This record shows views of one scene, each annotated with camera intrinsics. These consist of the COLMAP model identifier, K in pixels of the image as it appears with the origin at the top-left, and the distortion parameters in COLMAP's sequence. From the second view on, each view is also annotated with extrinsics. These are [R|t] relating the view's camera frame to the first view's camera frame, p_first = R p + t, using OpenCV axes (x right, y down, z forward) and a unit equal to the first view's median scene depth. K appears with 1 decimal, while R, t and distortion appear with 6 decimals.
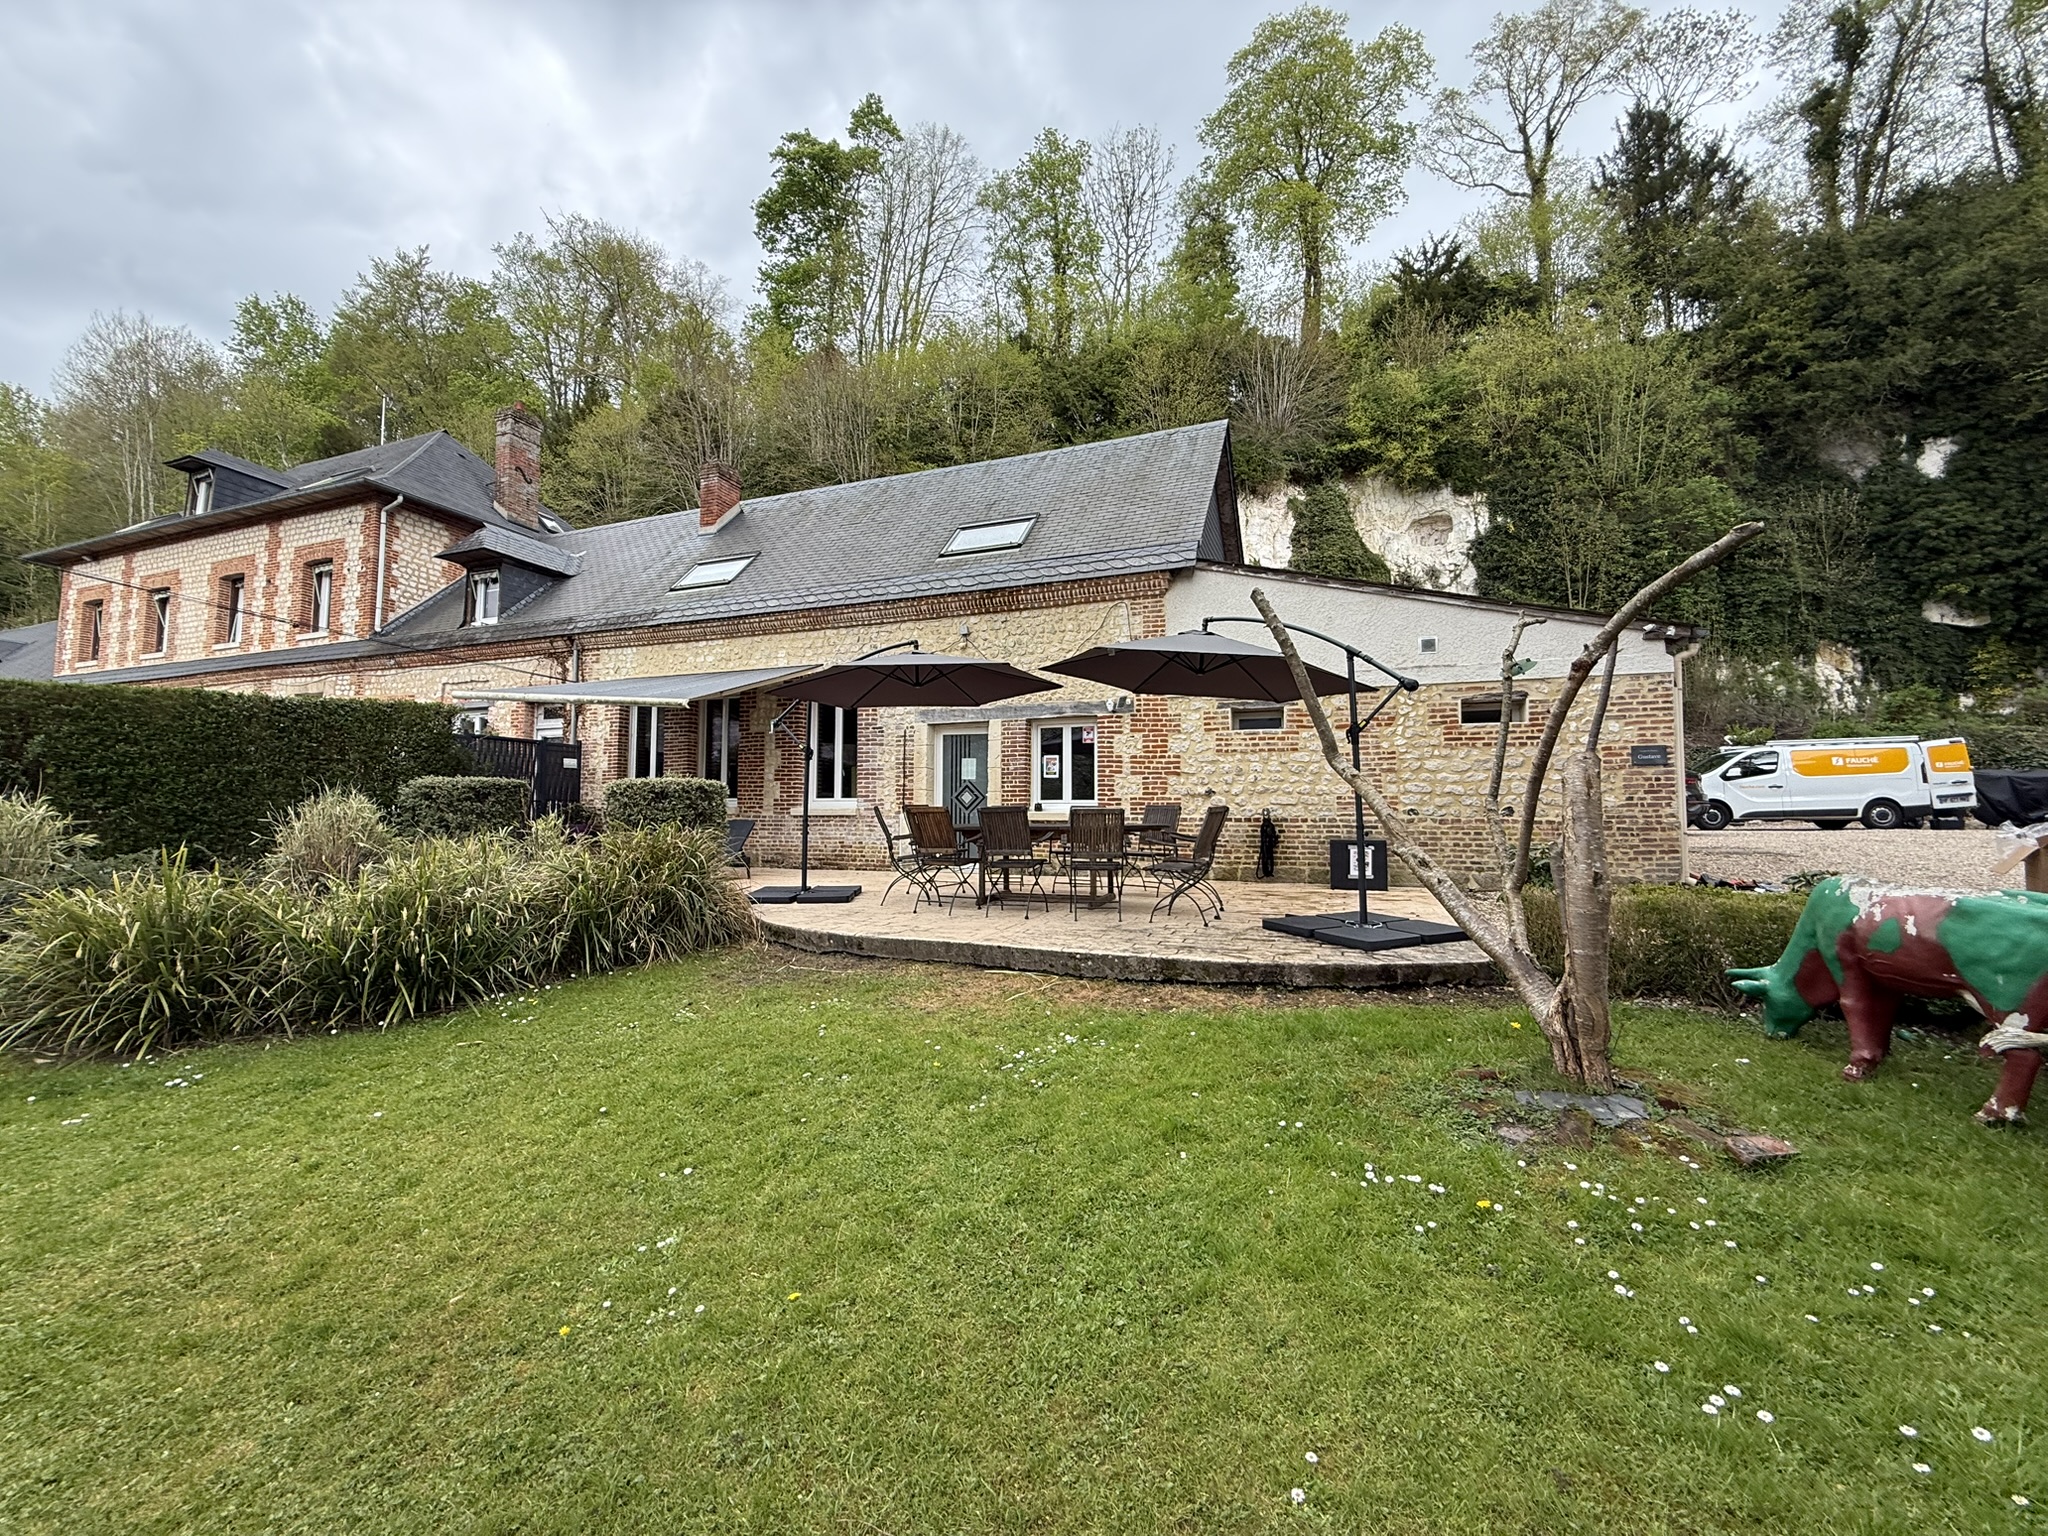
lens RADIAL K [[823.3, 0, 1026.8], [0, 823.3, 763.8], [0, 0, 1]] dist [0.010606, -0.000378]
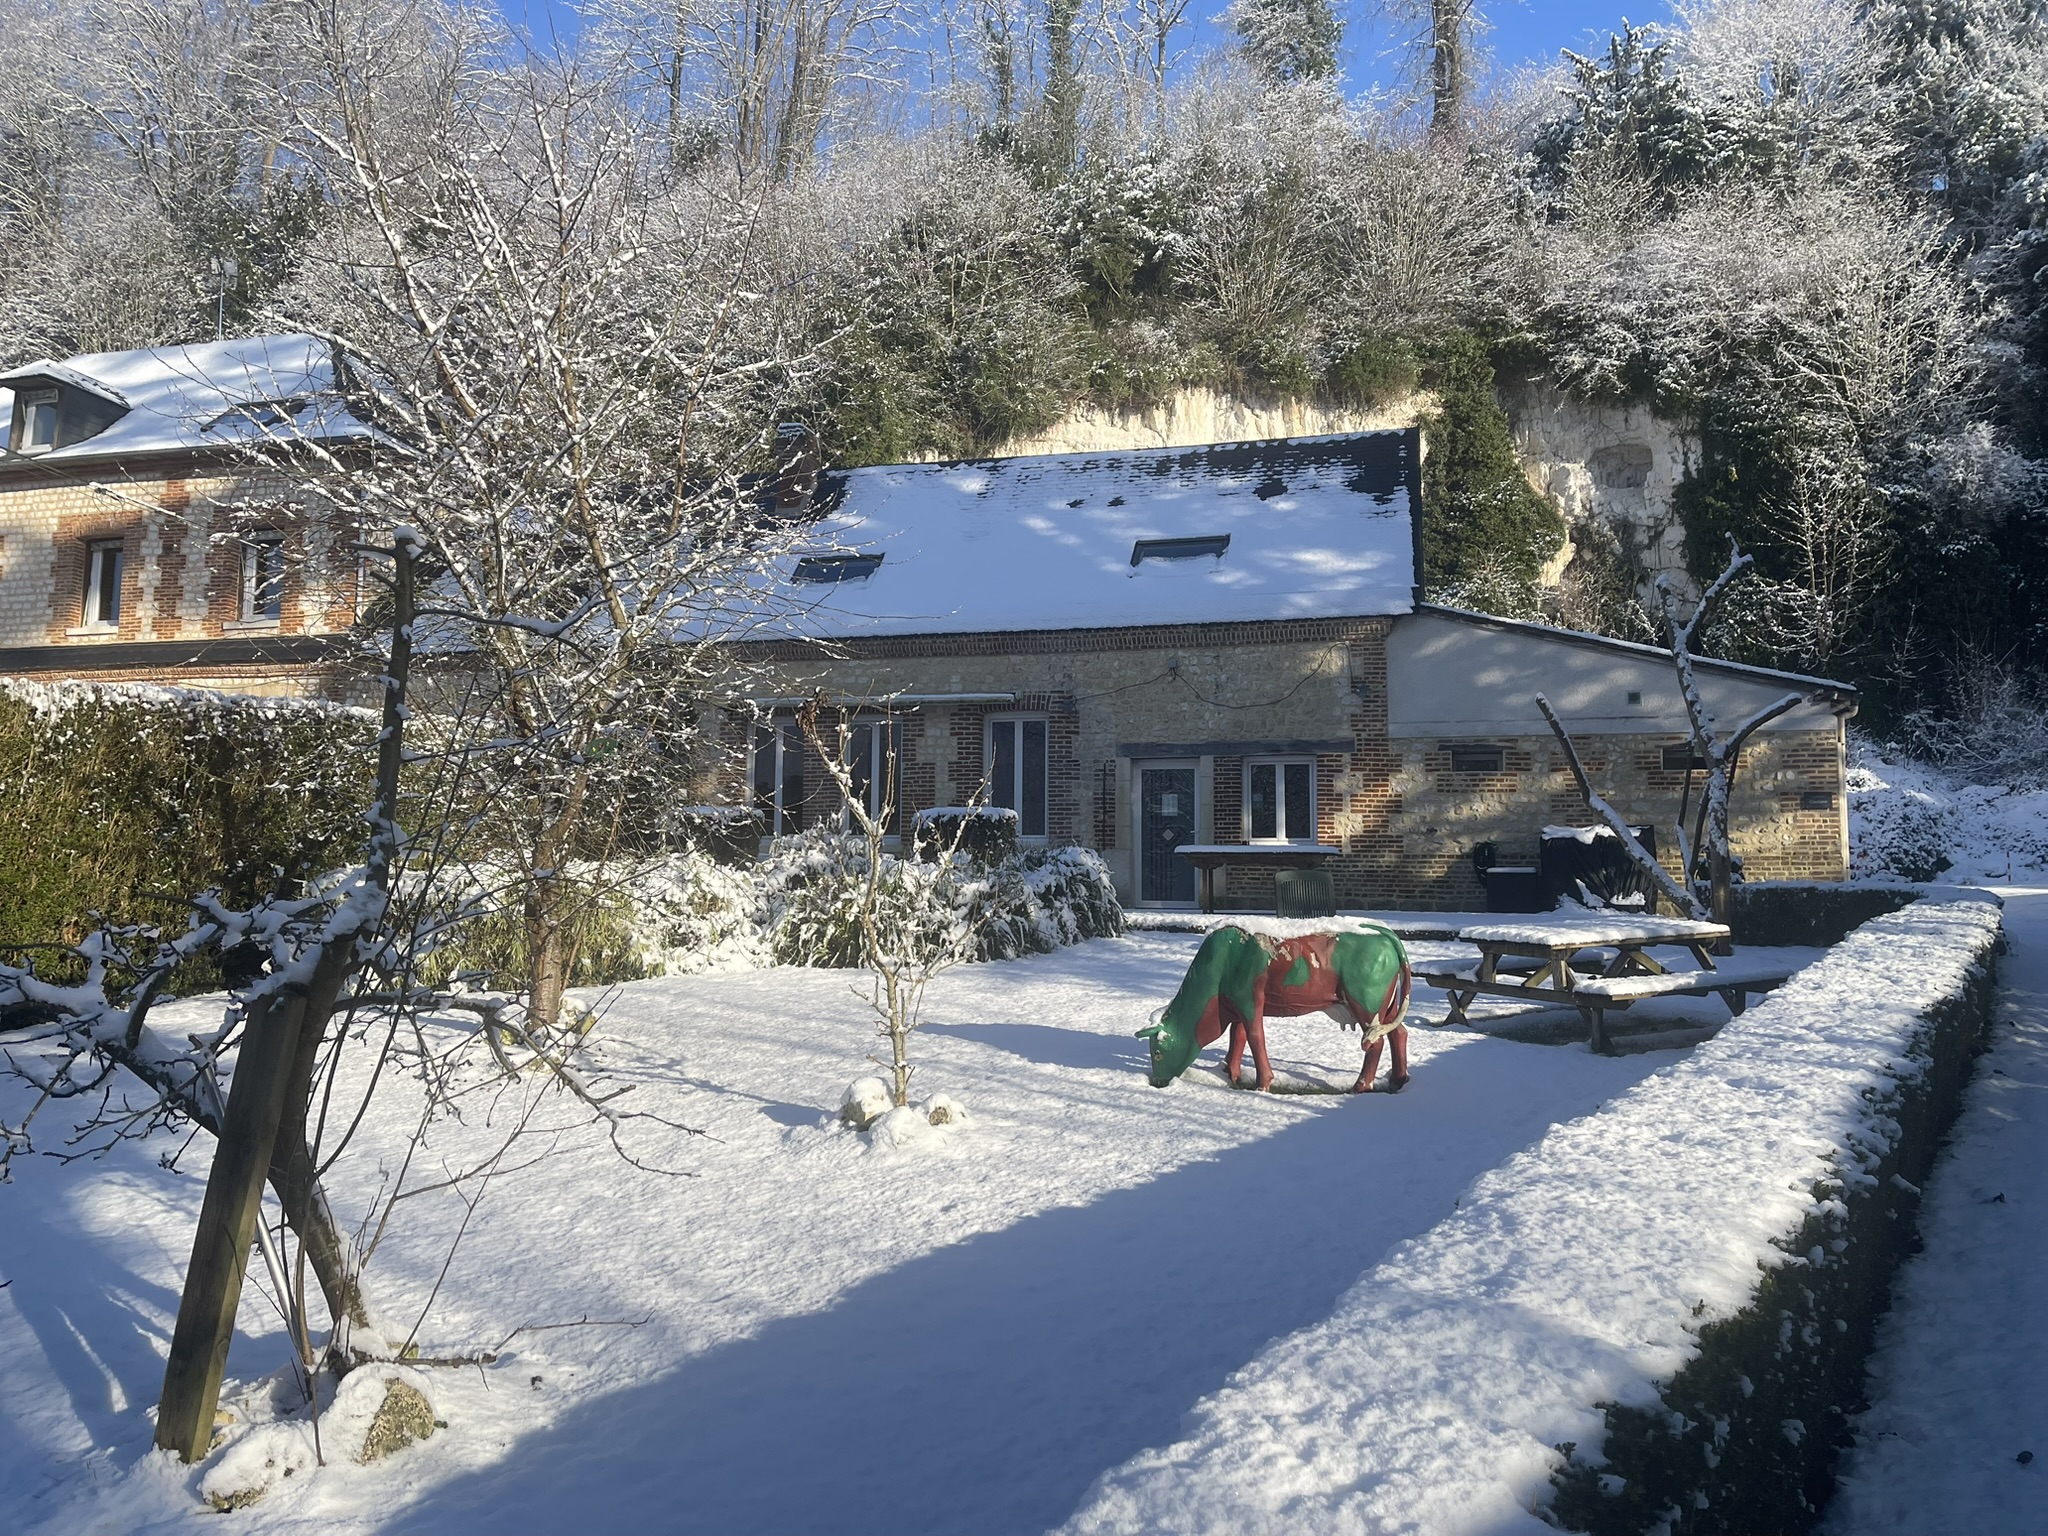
lens RADIAL K [[1562.4, 0, 1011.1], [0, 1562.4, 749.9], [0, 0, 1]] dist [0.037641, -0.018080]
pose [[0.995797, 0.016415, 0.090103, -0.126863], [-0.013577, 0.999395, -0.032025, 0.000745], [-0.090574, 0.030667, 0.995417, -0.242586]]
